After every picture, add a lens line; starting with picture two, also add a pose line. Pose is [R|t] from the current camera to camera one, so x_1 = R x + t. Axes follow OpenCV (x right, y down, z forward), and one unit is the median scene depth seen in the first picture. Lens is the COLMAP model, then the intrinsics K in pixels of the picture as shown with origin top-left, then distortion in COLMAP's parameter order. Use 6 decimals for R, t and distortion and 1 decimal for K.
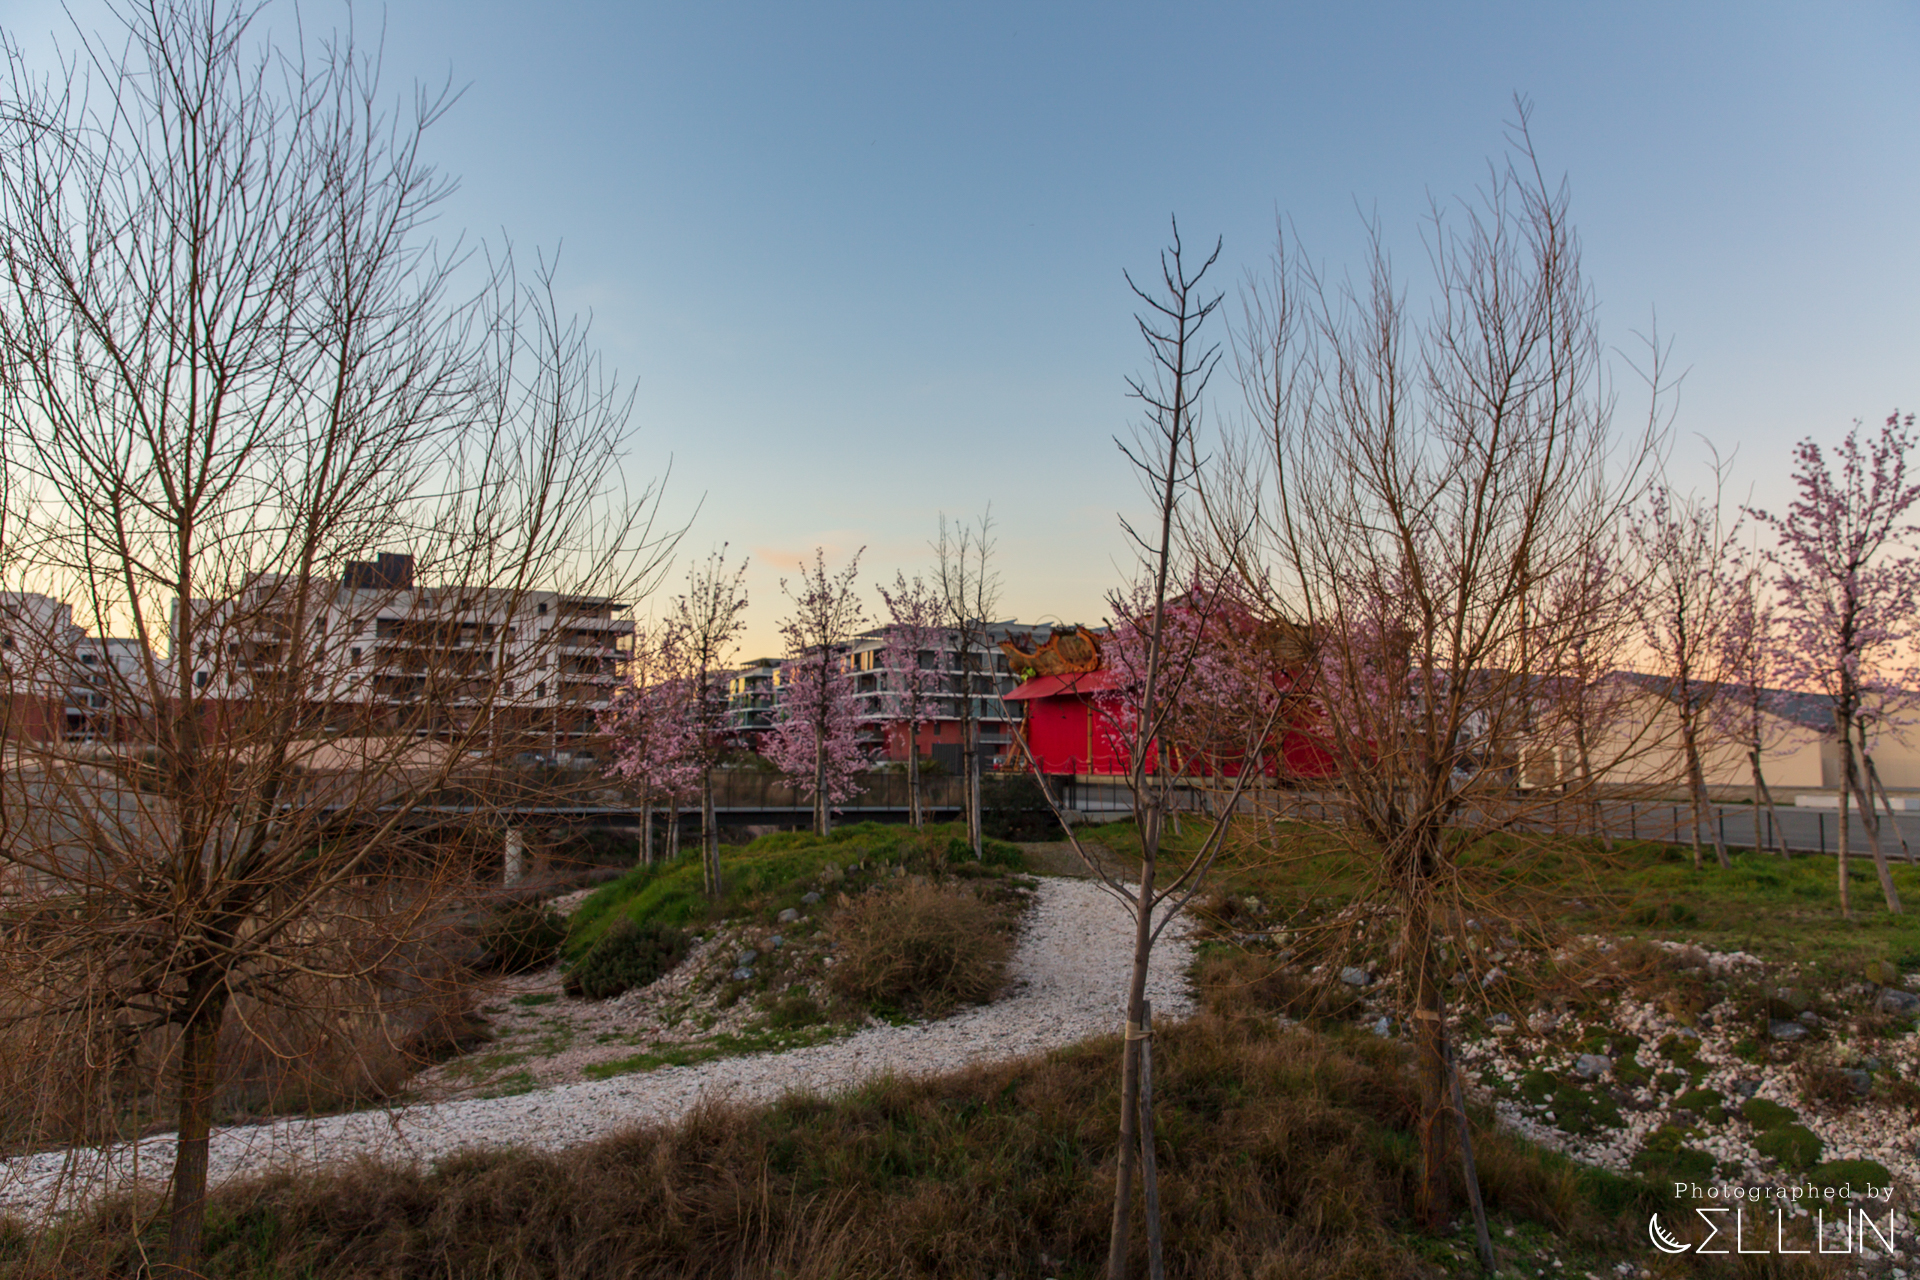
lens RADIAL K [[1321.3, 0, 954.1], [0, 1321.3, 641.4], [0, 0, 1]] dist [0.031295, -0.000094]
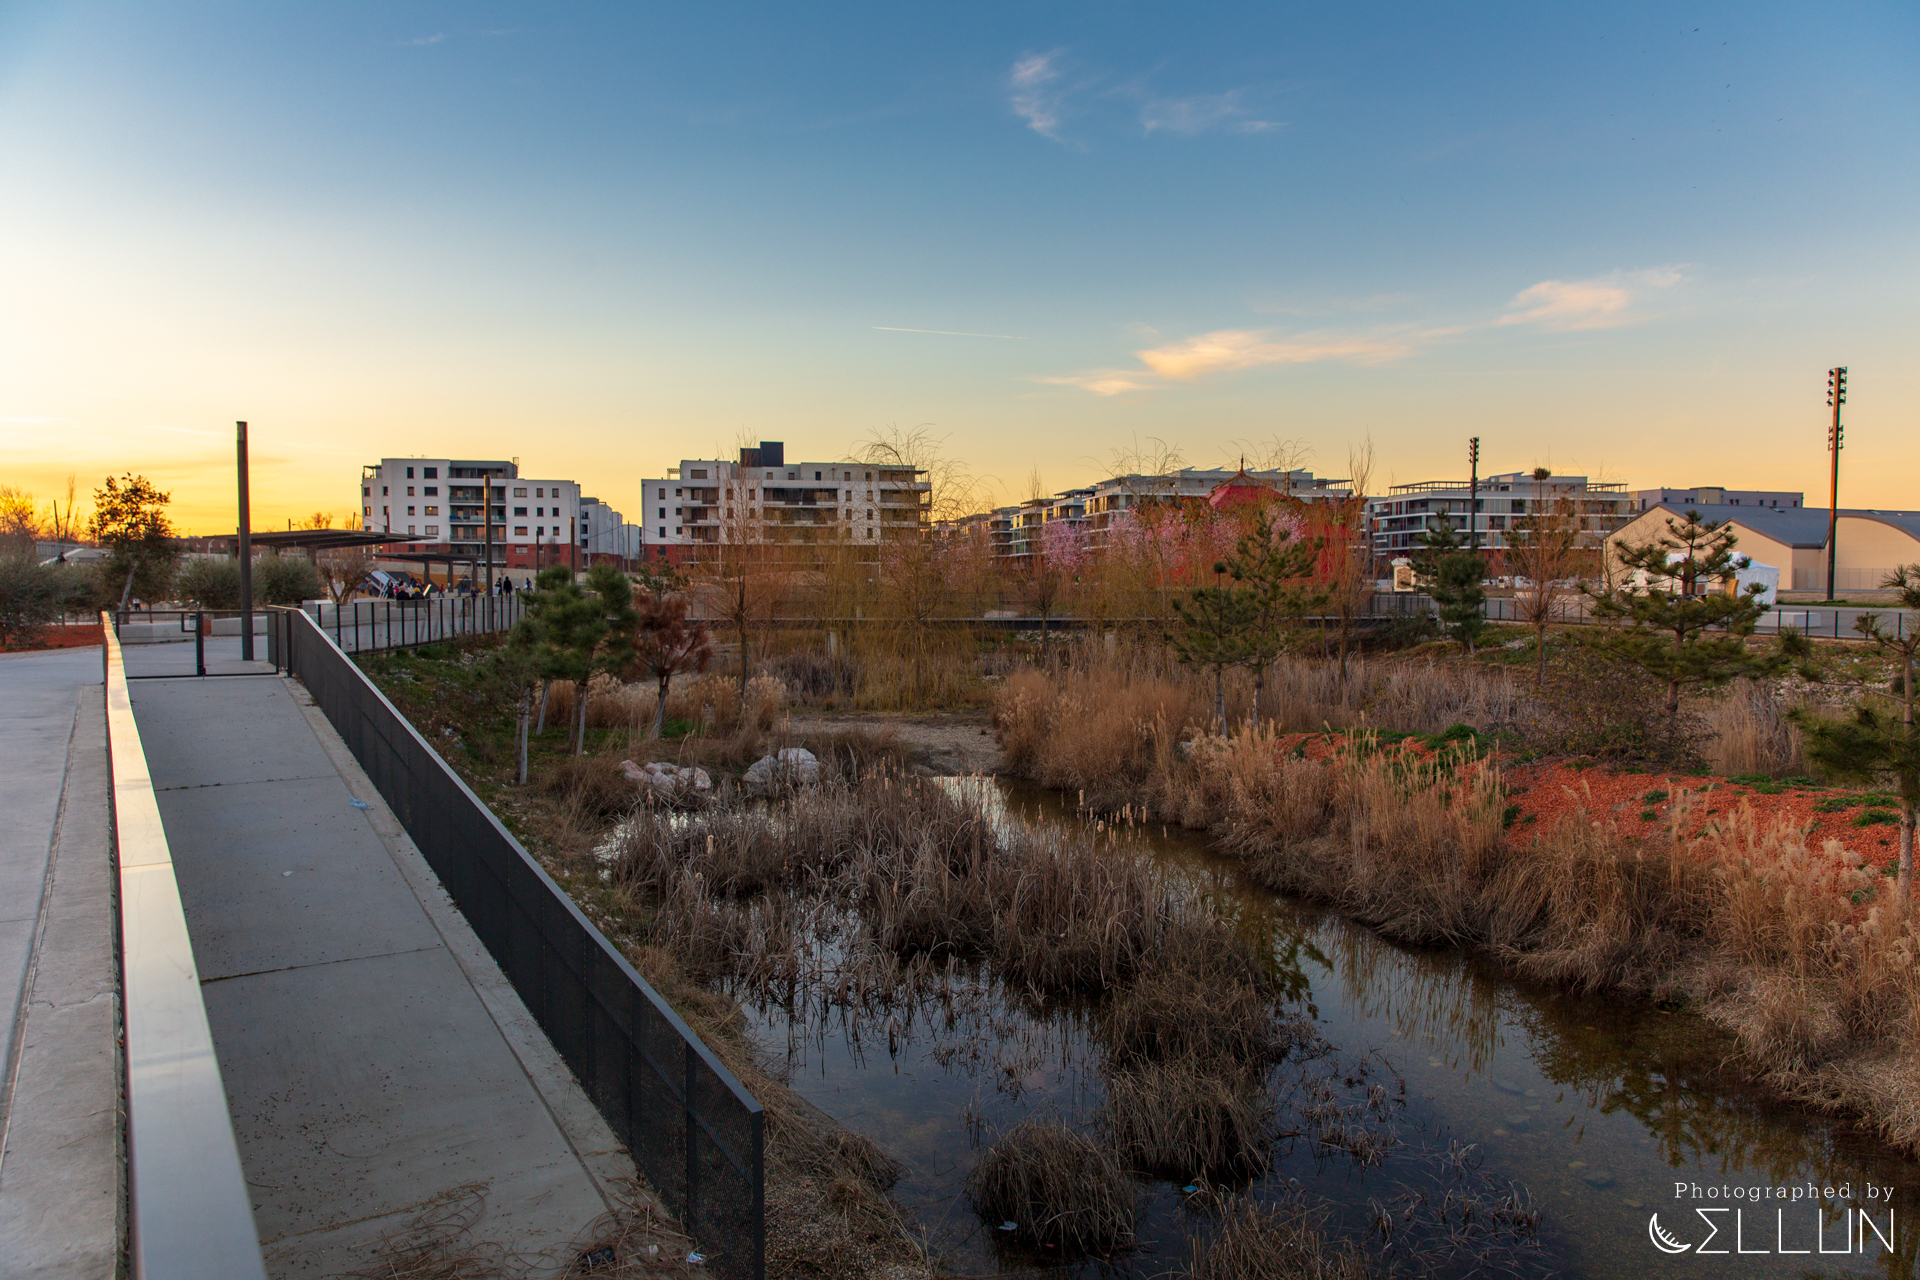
lens RADIAL K [[1321.3, 0, 961.9], [0, 1321.3, 640.0], [0, 0, 1]] dist [0.031295, -0.000094]
pose [[0.976601, -0.006046, -0.214973, 0.087988], [0.033895, 0.991439, 0.126097, -0.024853], [0.212370, -0.130433, 0.968445, -0.362958]]
